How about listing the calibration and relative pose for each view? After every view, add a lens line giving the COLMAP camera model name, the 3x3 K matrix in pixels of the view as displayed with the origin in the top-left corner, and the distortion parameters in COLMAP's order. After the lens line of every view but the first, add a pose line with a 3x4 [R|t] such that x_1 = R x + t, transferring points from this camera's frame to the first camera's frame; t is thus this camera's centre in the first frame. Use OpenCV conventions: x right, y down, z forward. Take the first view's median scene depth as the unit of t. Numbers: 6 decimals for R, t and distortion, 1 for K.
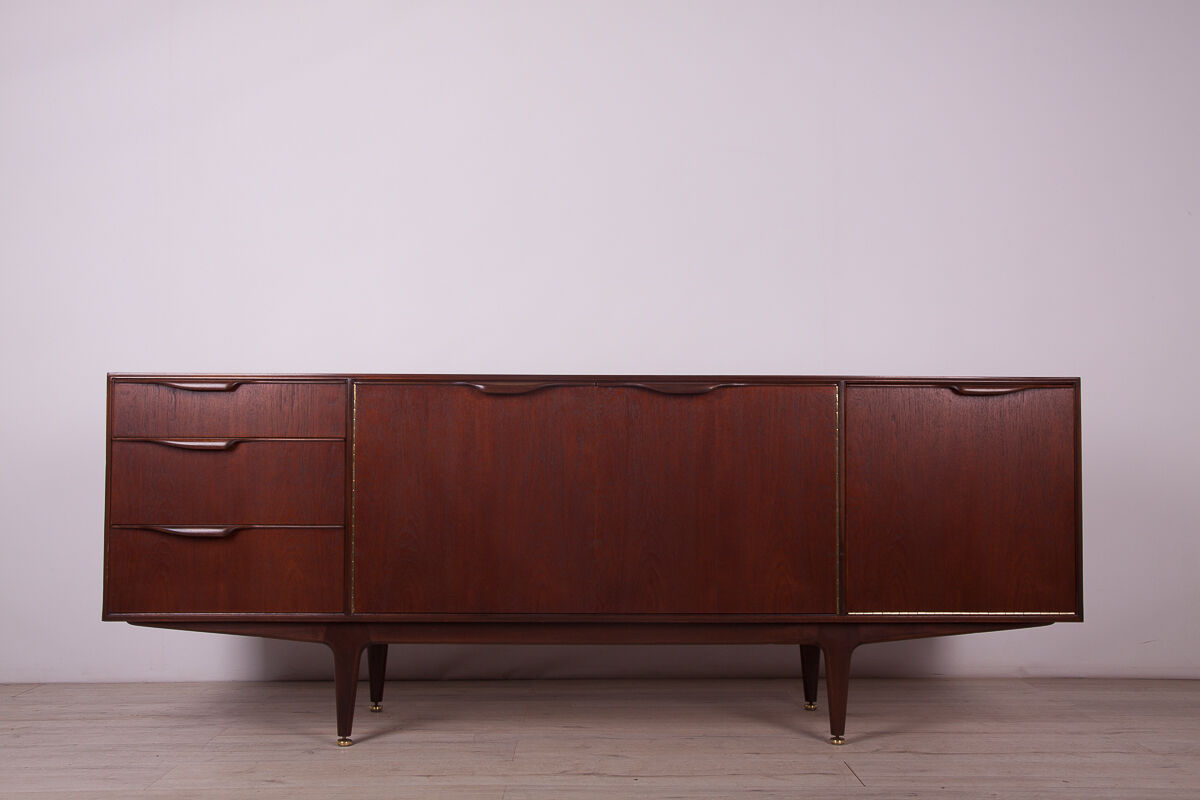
lens RADIAL K [[1324.7, 0, 600.0], [0, 1324.7, 400.0], [0, 0, 1]] dist [-0.020836, 0.168518]
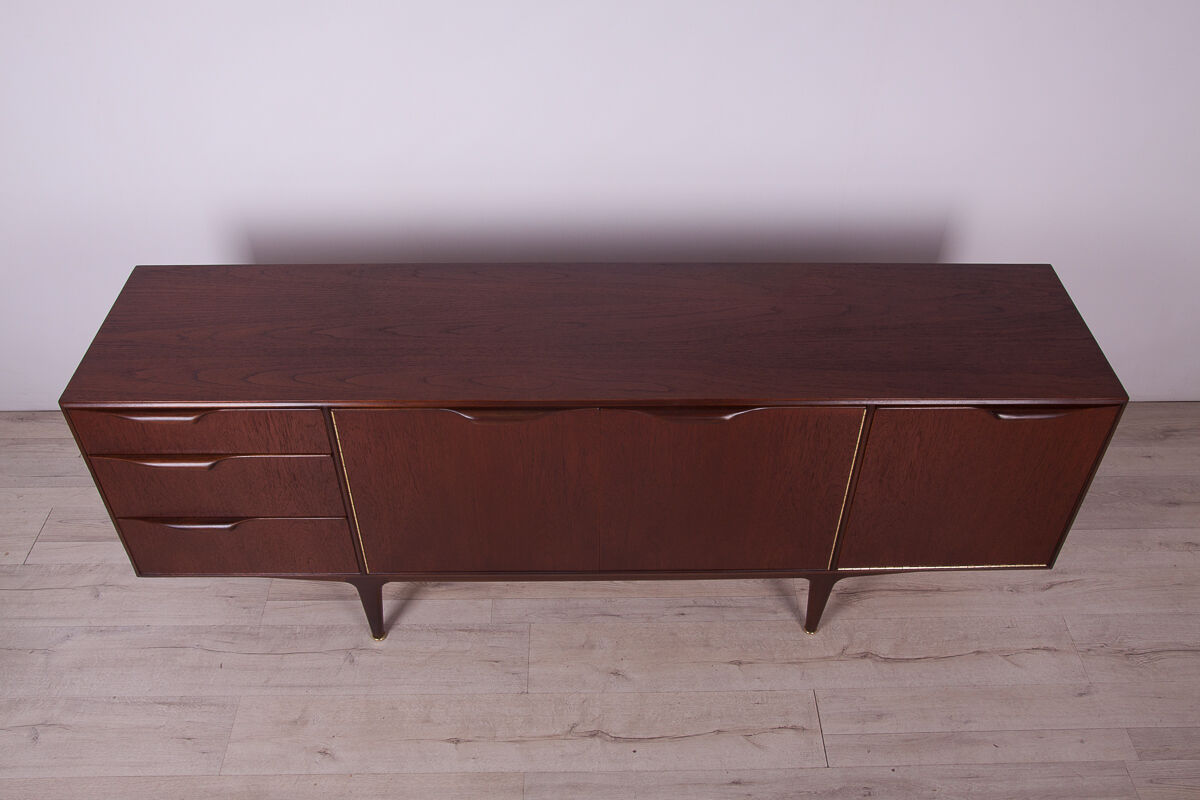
lens RADIAL K [[1046.2, 0, 600.0], [0, 1046.2, 400.0], [0, 0, 1]] dist [-0.108292, 0.141873]
pose [[0.999962, -0.001989, 0.008524, -0.009579], [-0.004474, 0.720913, 0.693011, -0.508355], [-0.007523, -0.693022, 0.720877, 0.495330]]
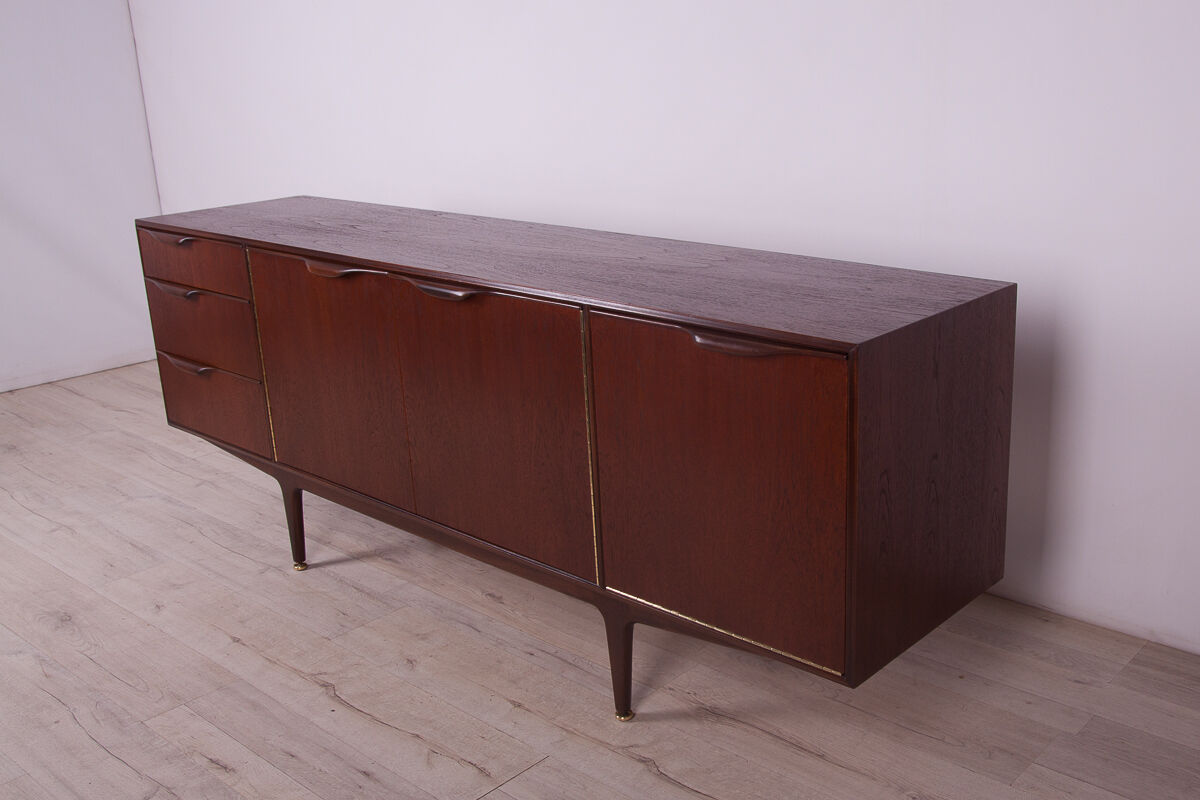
lens RADIAL K [[1229.6, 0, 708.5], [0, 1229.6, 400.1], [0, 0, 1]] dist [-0.099018, 0.133937]
pose [[0.757885, 0.173820, -0.628806, 0.680747], [0.059373, 0.941475, 0.331813, -0.189119], [0.649681, -0.288810, 0.703209, 0.547091]]
